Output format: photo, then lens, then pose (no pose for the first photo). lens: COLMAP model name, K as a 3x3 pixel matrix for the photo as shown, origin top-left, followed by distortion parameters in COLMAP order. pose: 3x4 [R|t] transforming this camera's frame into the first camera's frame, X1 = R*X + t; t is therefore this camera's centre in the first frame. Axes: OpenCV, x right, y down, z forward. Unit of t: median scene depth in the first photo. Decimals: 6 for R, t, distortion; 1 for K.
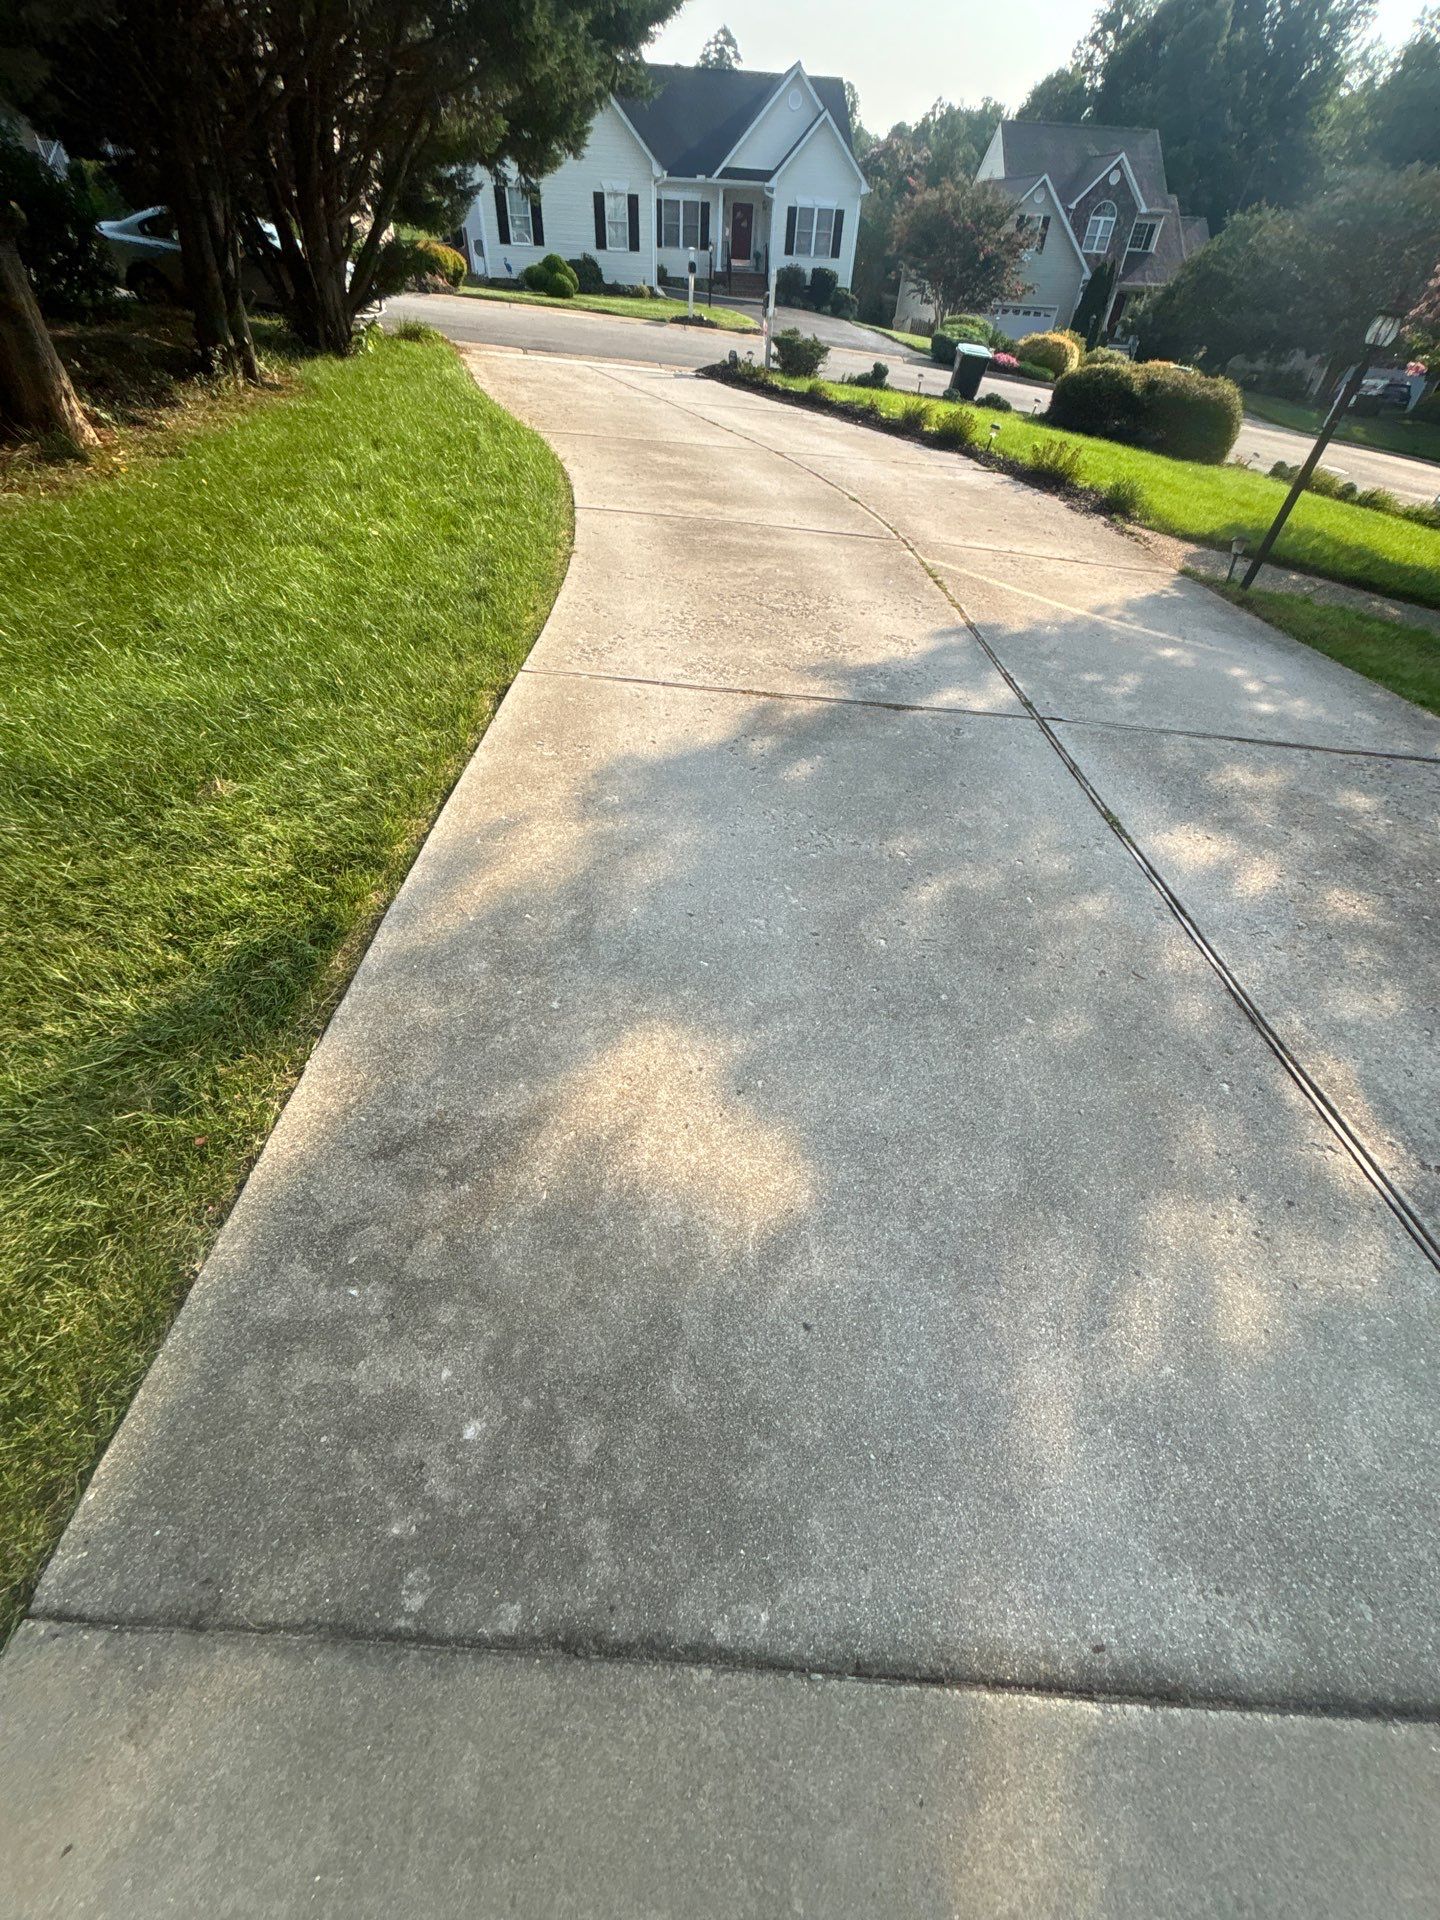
lens RADIAL K [[771.5, 0, 716.1], [0, 771.5, 955.2], [0, 0, 1]] dist [-0.000220, 0.002023]
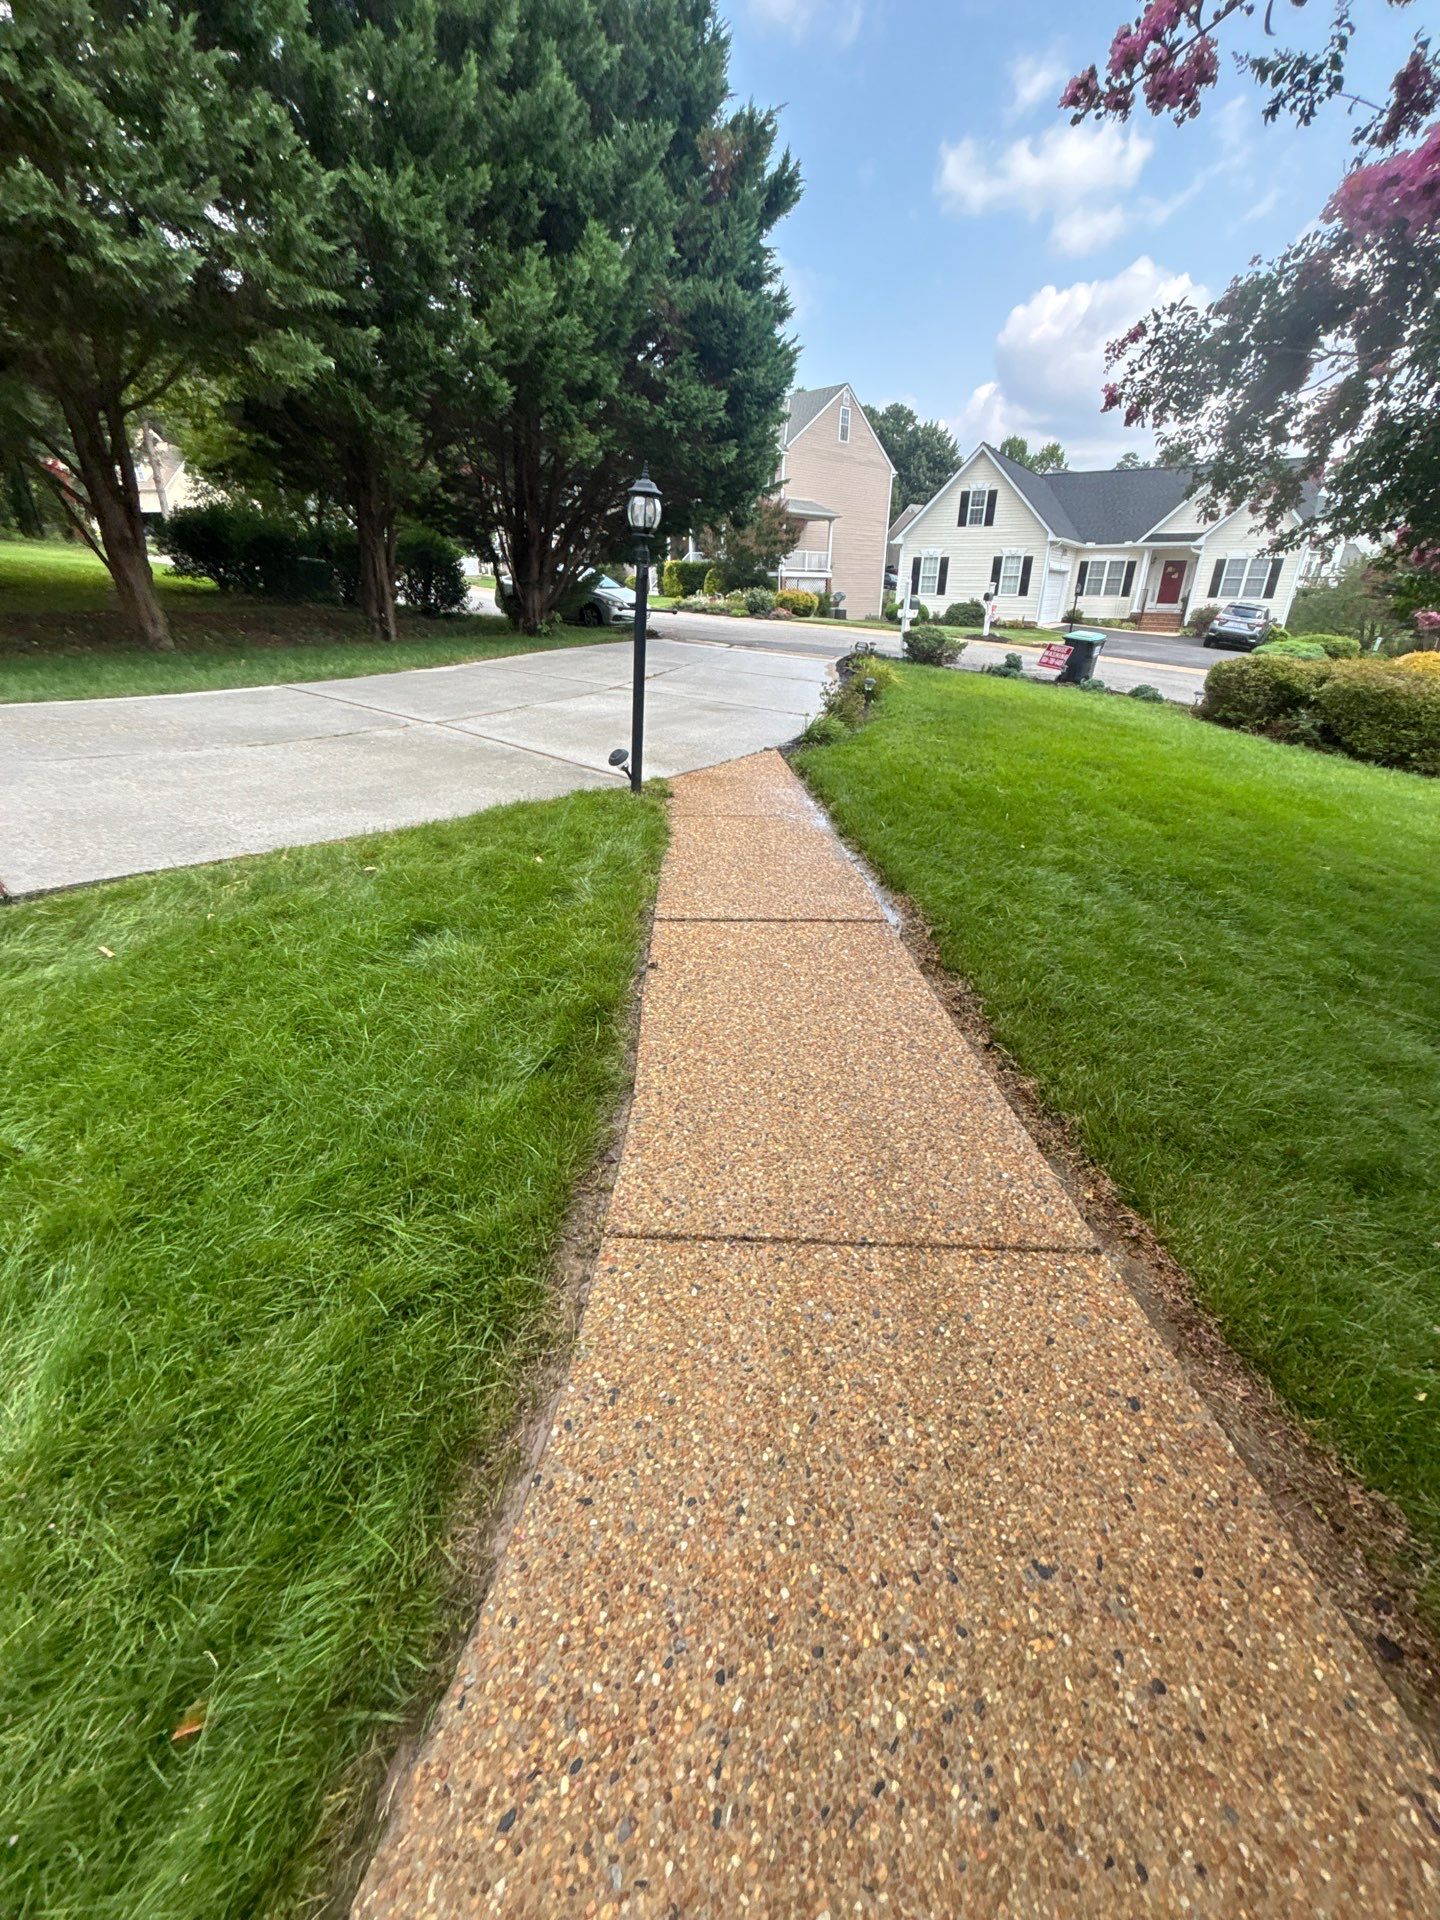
lens RADIAL K [[771.5, 0, 729.7], [0, 771.5, 958.4], [0, 0, 1]] dist [-0.000220, 0.002023]
pose [[0.805831, 0.222774, -0.548642, 0.257679], [-0.388811, 0.897878, -0.206496, -0.037473], [0.446612, 0.379719, 0.810155, 0.090583]]
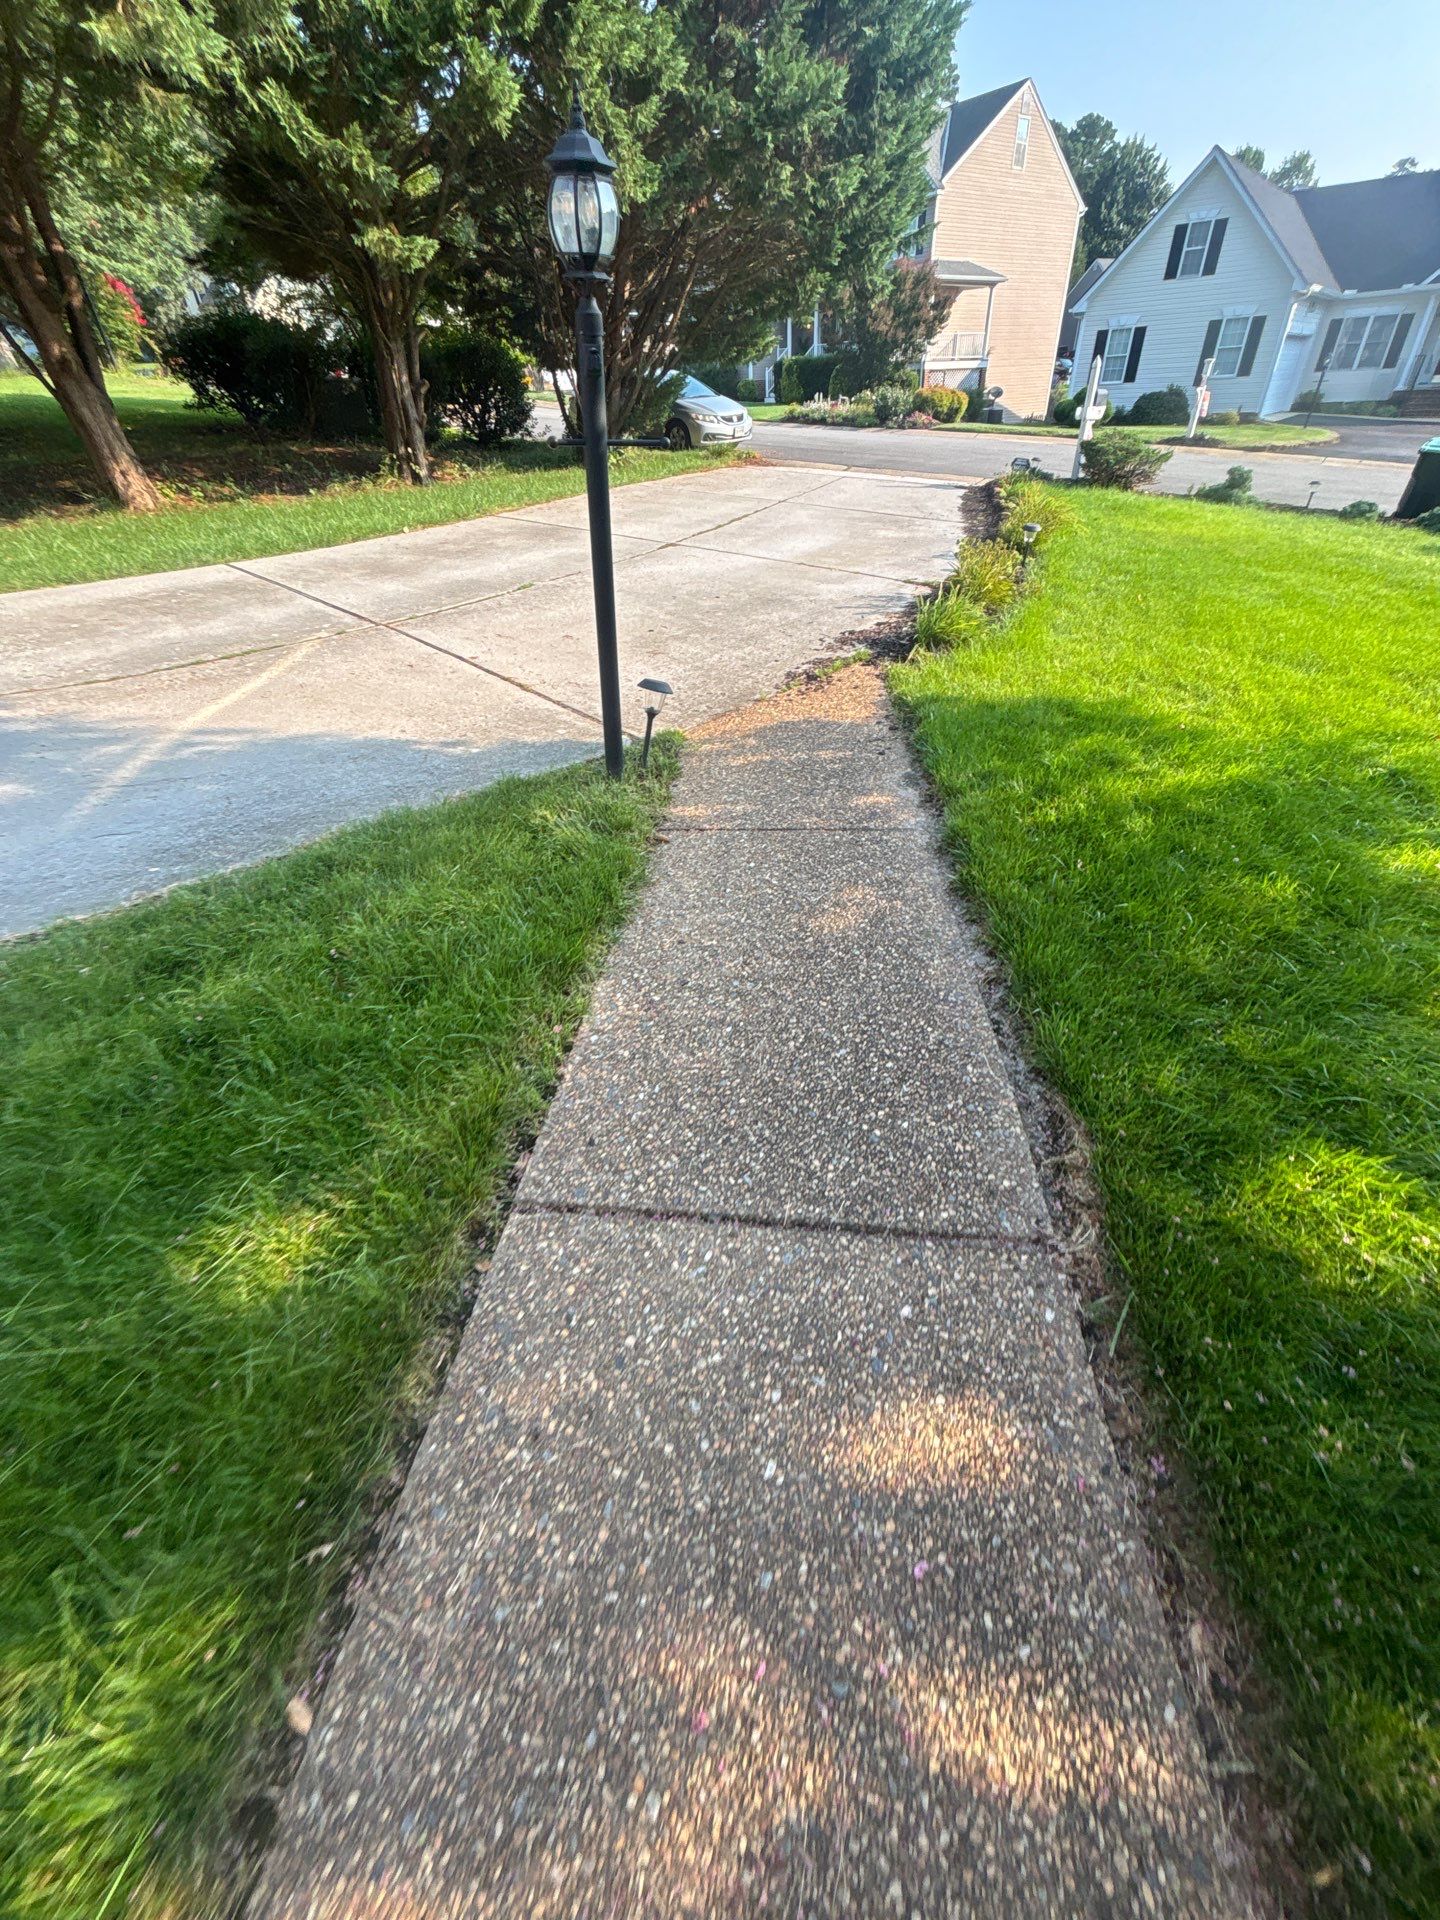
lens RADIAL K [[771.5, 0, 720.8], [0, 771.5, 948.9], [0, 0, 1]] dist [-0.000220, 0.002023]
pose [[0.704095, 0.353780, -0.615703, 0.220513], [-0.436378, 0.899586, 0.017872, -0.085689], [0.560200, 0.256096, 0.787776, 0.139079]]
